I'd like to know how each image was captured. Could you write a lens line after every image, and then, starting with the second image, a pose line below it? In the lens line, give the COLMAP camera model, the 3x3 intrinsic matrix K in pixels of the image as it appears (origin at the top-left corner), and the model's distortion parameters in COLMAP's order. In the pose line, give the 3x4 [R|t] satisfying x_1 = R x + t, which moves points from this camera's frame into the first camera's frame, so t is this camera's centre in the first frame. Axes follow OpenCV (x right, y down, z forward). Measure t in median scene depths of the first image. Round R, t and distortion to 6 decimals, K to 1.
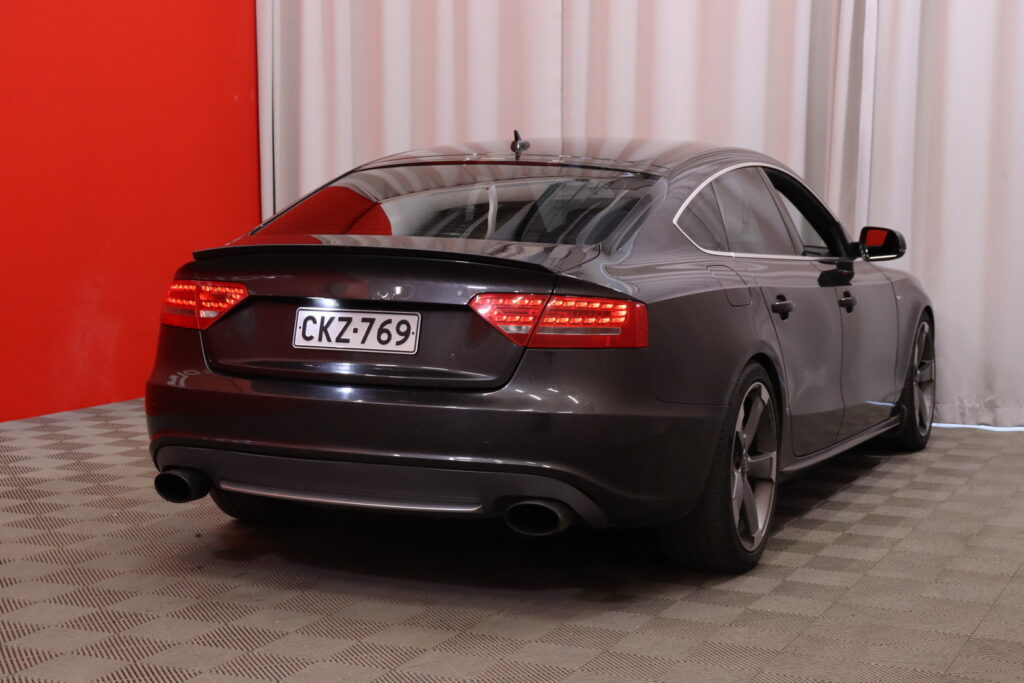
lens RADIAL K [[1685.8, 0, 515.7], [0, 1685.8, 332.5], [0, 0, 1]] dist [0.226051, 0.000000]
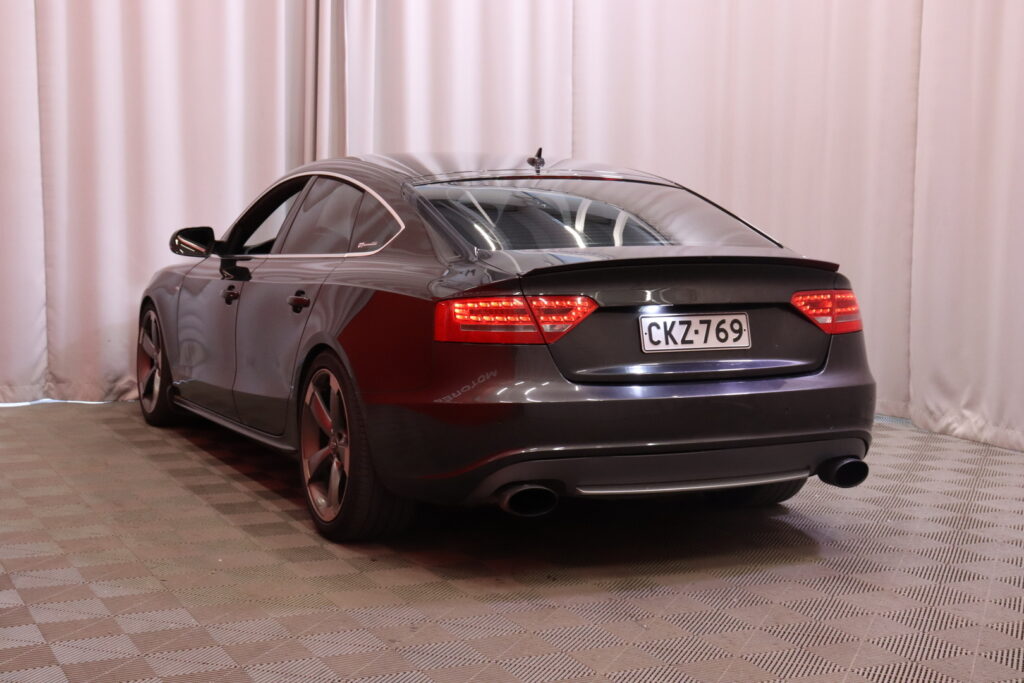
lens RADIAL K [[1514.6, 0, 481.1], [0, 1514.6, 321.1], [0, 0, 1]] dist [0.164664, 0.000000]
pose [[0.664876, -0.067168, 0.743928, -0.924966], [0.061647, 0.997485, 0.034965, -0.051662], [-0.744405, 0.022614, 0.667345, 0.436313]]
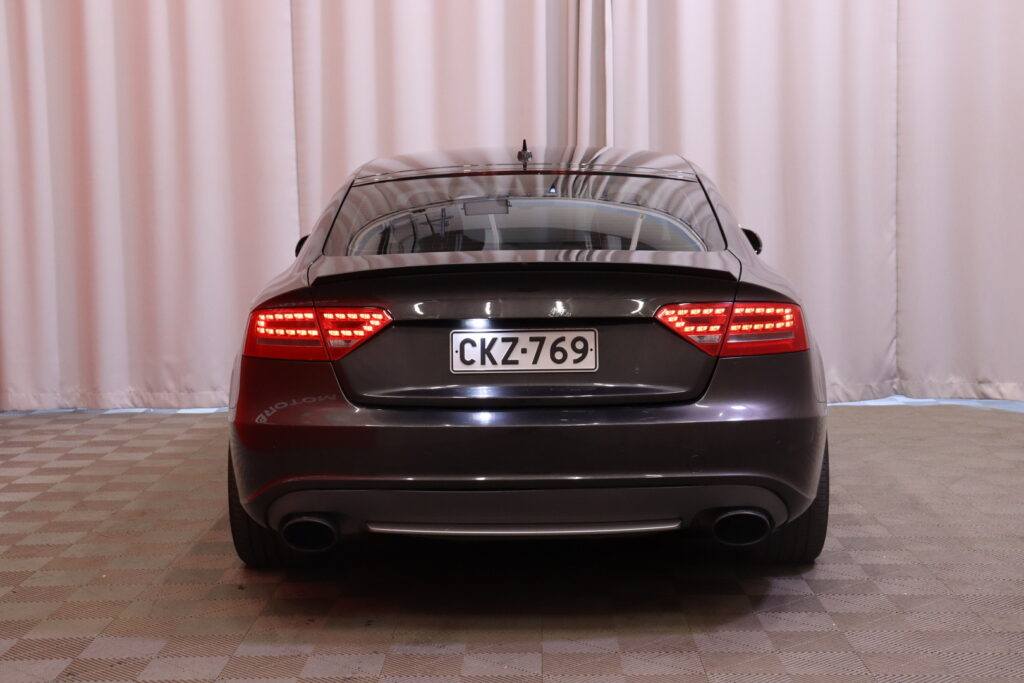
lens RADIAL K [[1598.3, 0, 504.3], [0, 1598.3, 334.1], [0, 0, 1]] dist [0.188633, 0.000000]
pose [[0.922462, -0.058278, 0.381664, -0.445332], [0.057893, 0.998245, 0.012501, -0.022411], [-0.381723, 0.010564, 0.924217, 0.170872]]
